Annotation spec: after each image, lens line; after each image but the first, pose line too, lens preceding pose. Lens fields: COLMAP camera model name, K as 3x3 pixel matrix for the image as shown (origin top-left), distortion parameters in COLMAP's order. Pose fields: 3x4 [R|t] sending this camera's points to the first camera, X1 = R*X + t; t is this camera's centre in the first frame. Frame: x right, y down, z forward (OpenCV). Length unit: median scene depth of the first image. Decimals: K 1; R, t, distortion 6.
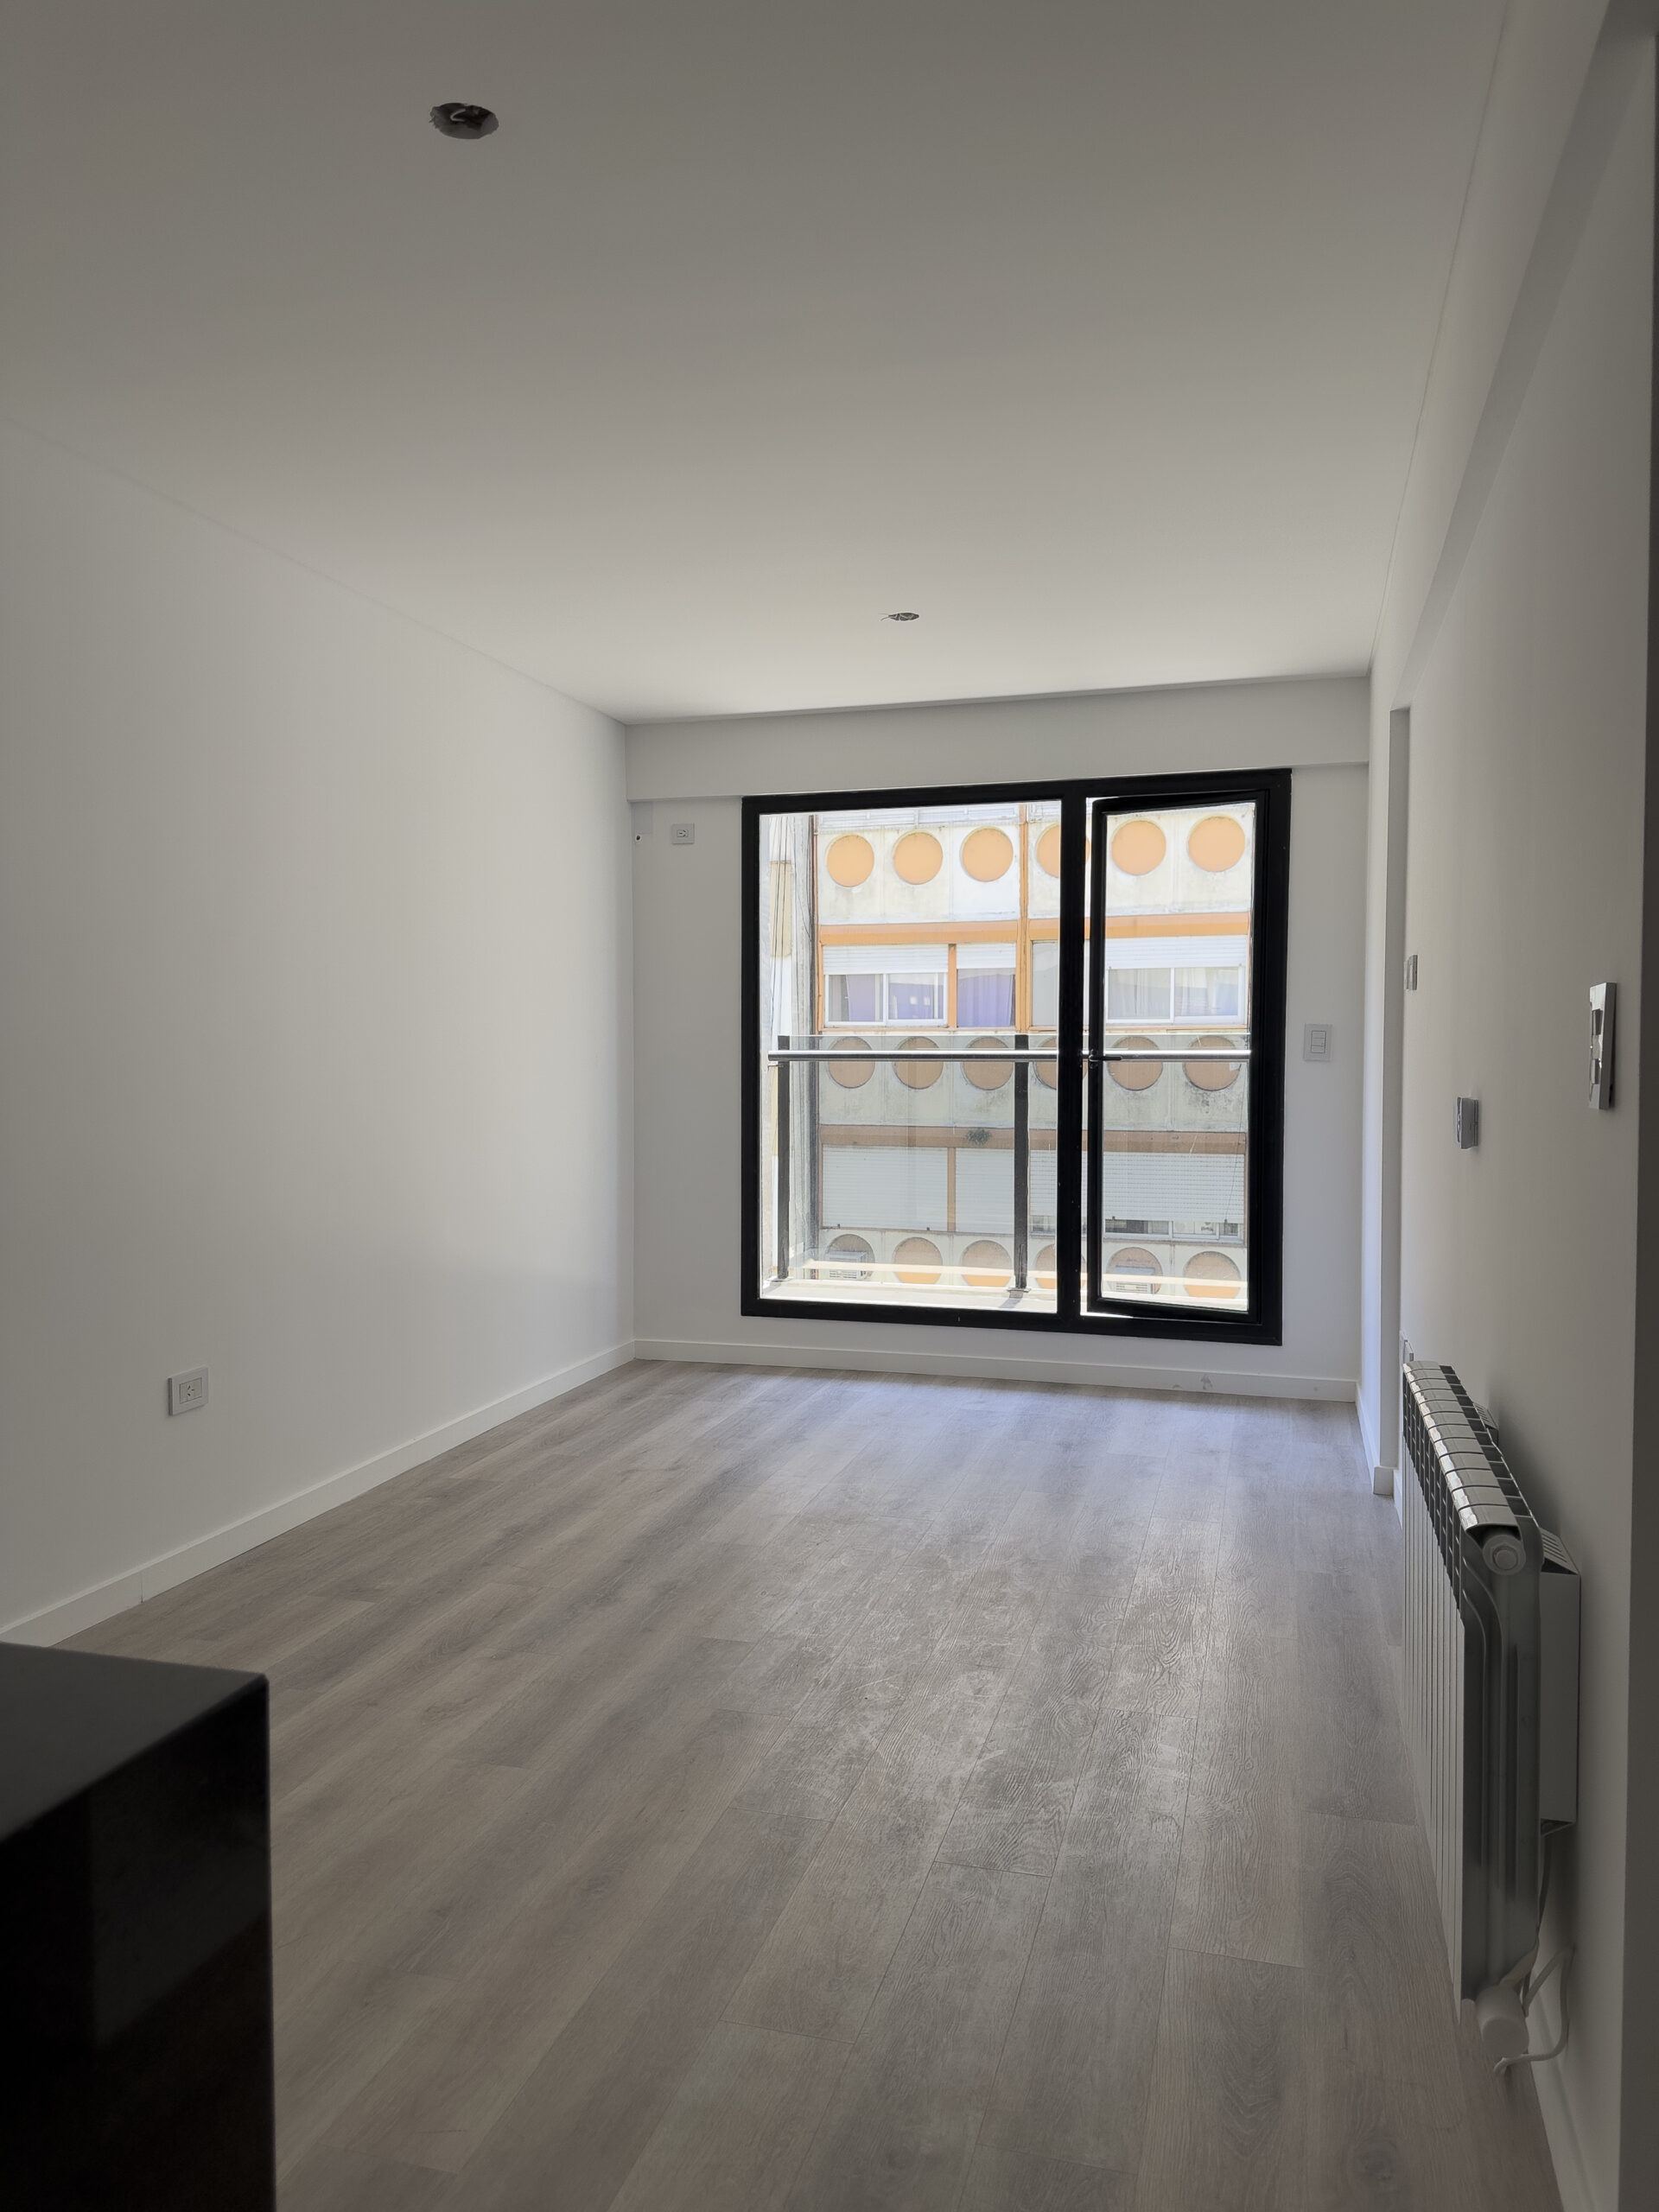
lens RADIAL K [[1581.1, 0, 829.5], [0, 1581.1, 1106.0], [0, 0, 1]] dist [0.002585, -0.004213]
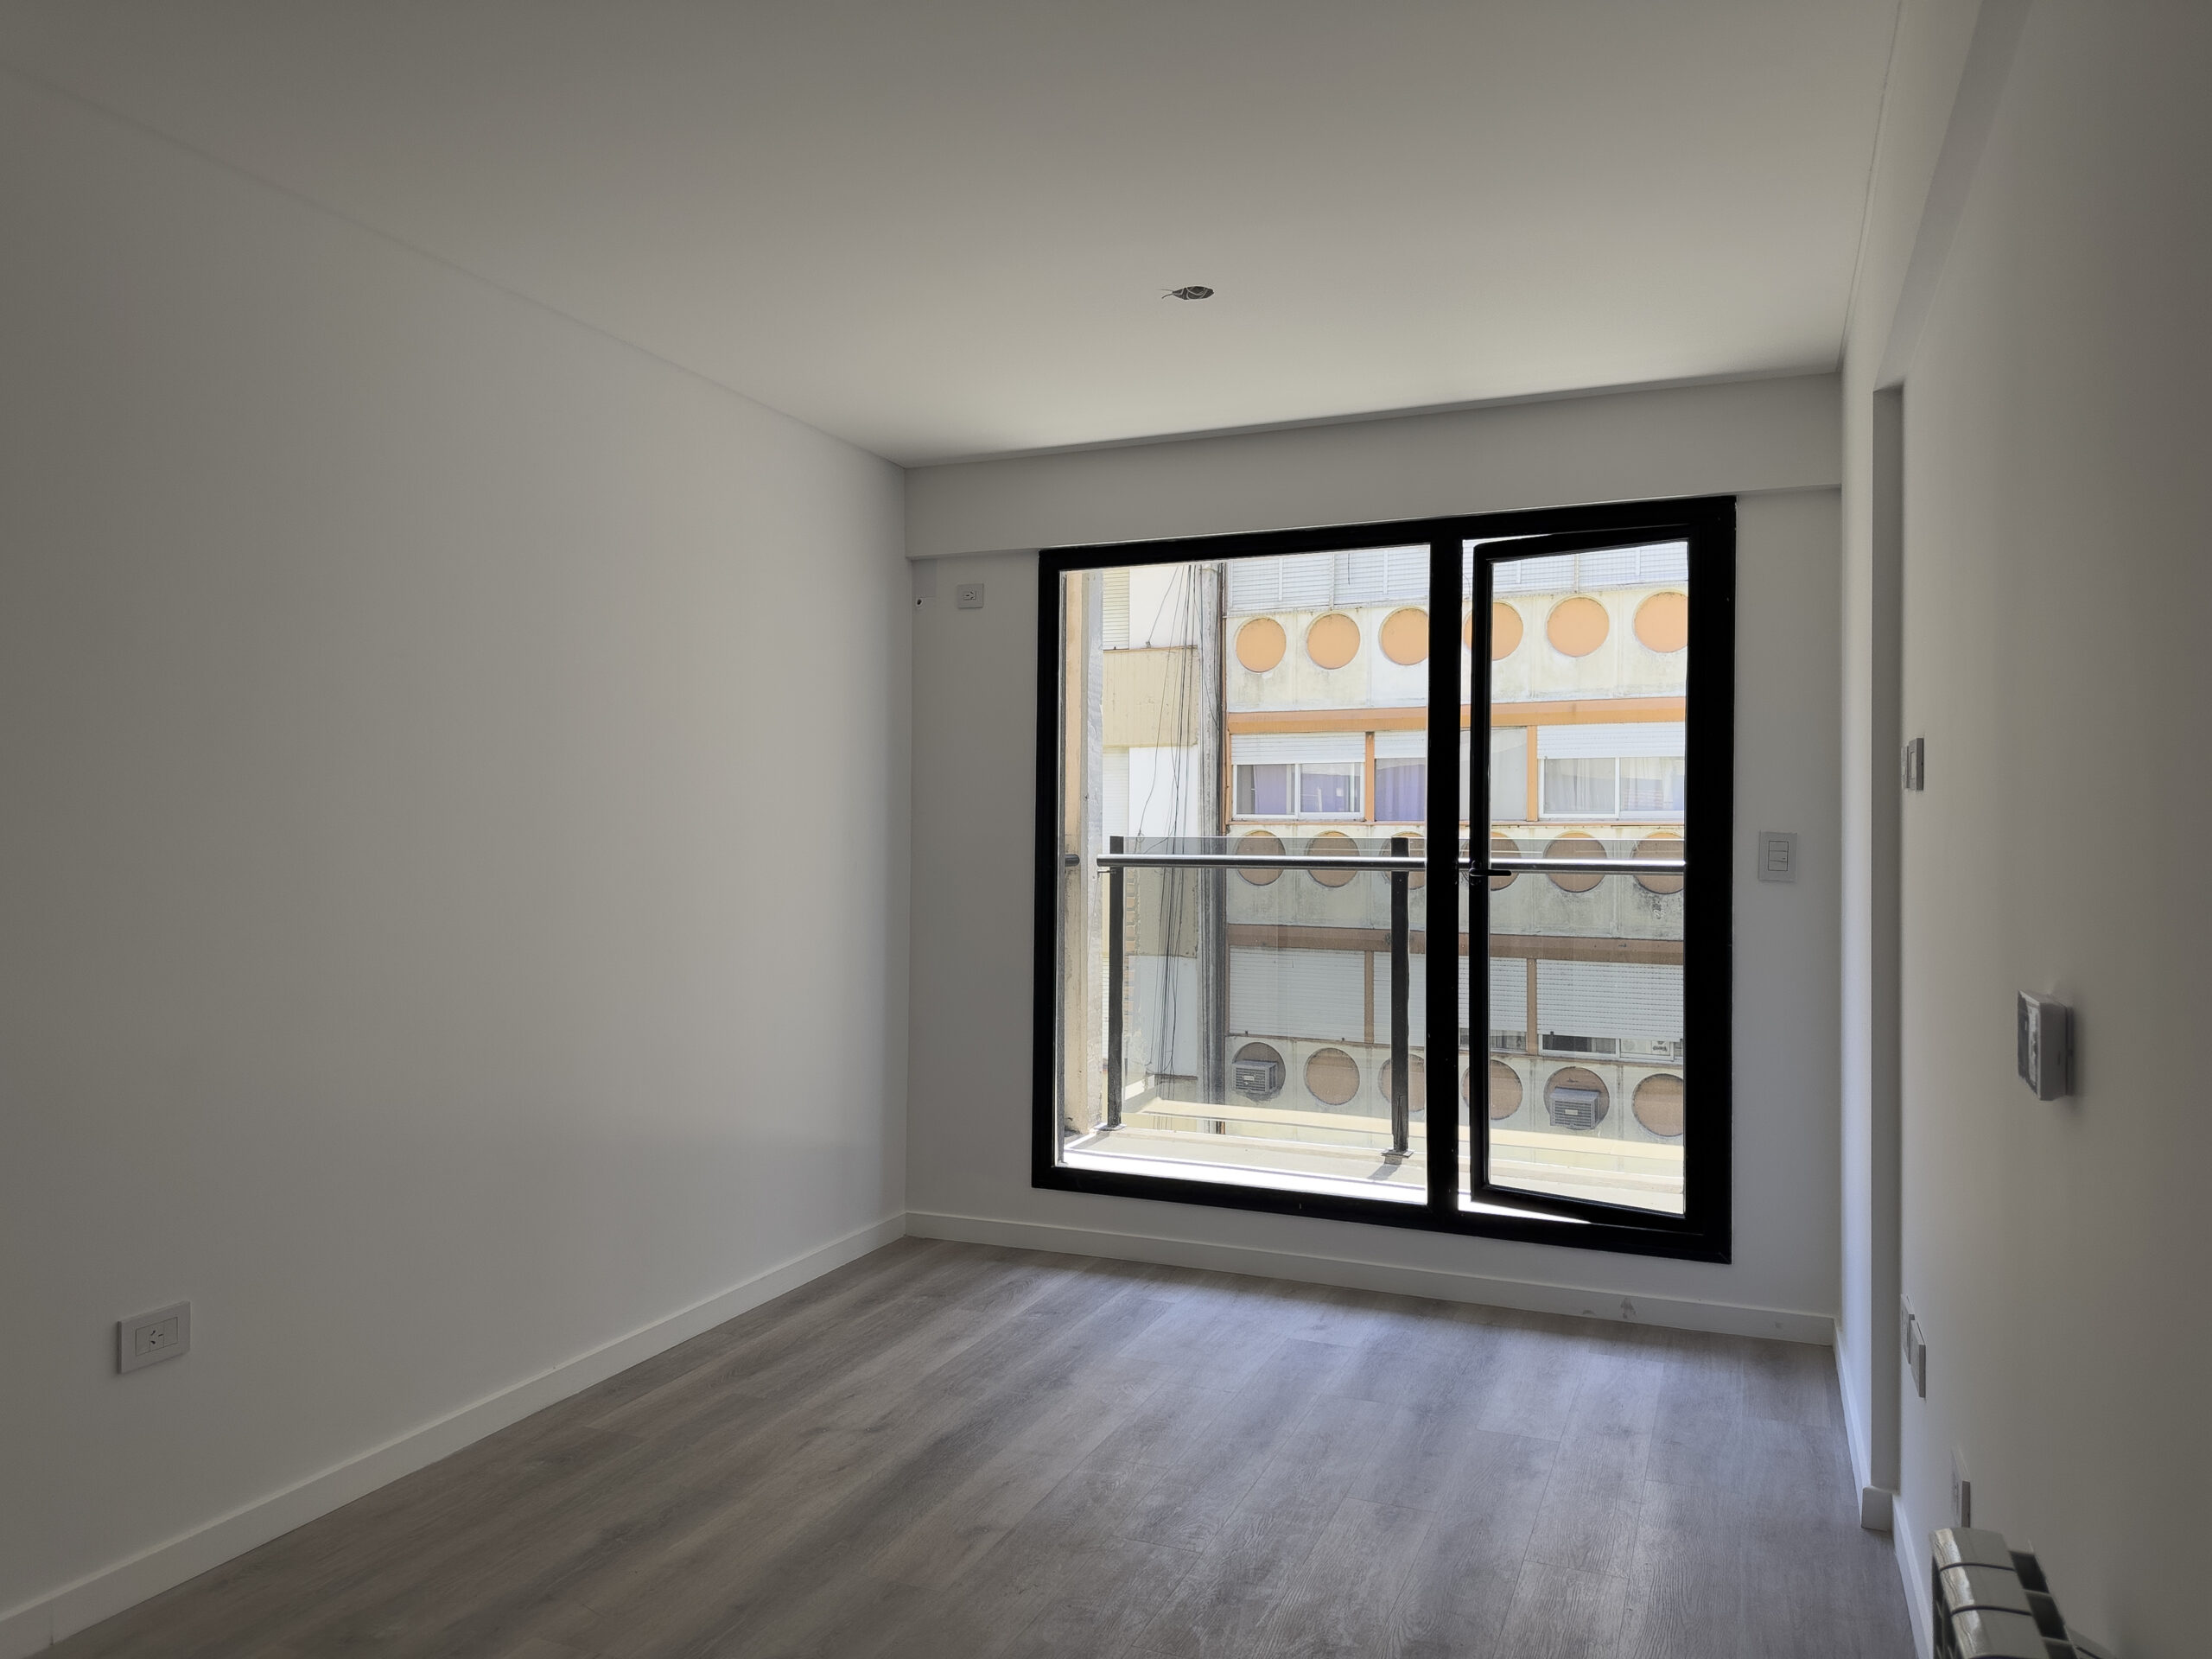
lens RADIAL K [[1605.8, 0, 1066.1], [0, 1605.8, 806.9], [0, 0, 1]] dist [0.122418, -0.342111]
pose [[0.992917, 0.004101, -0.118743, 0.062542], [-0.010802, 0.998381, -0.055843, -0.016264], [0.118322, 0.056730, 0.991353, 0.188405]]
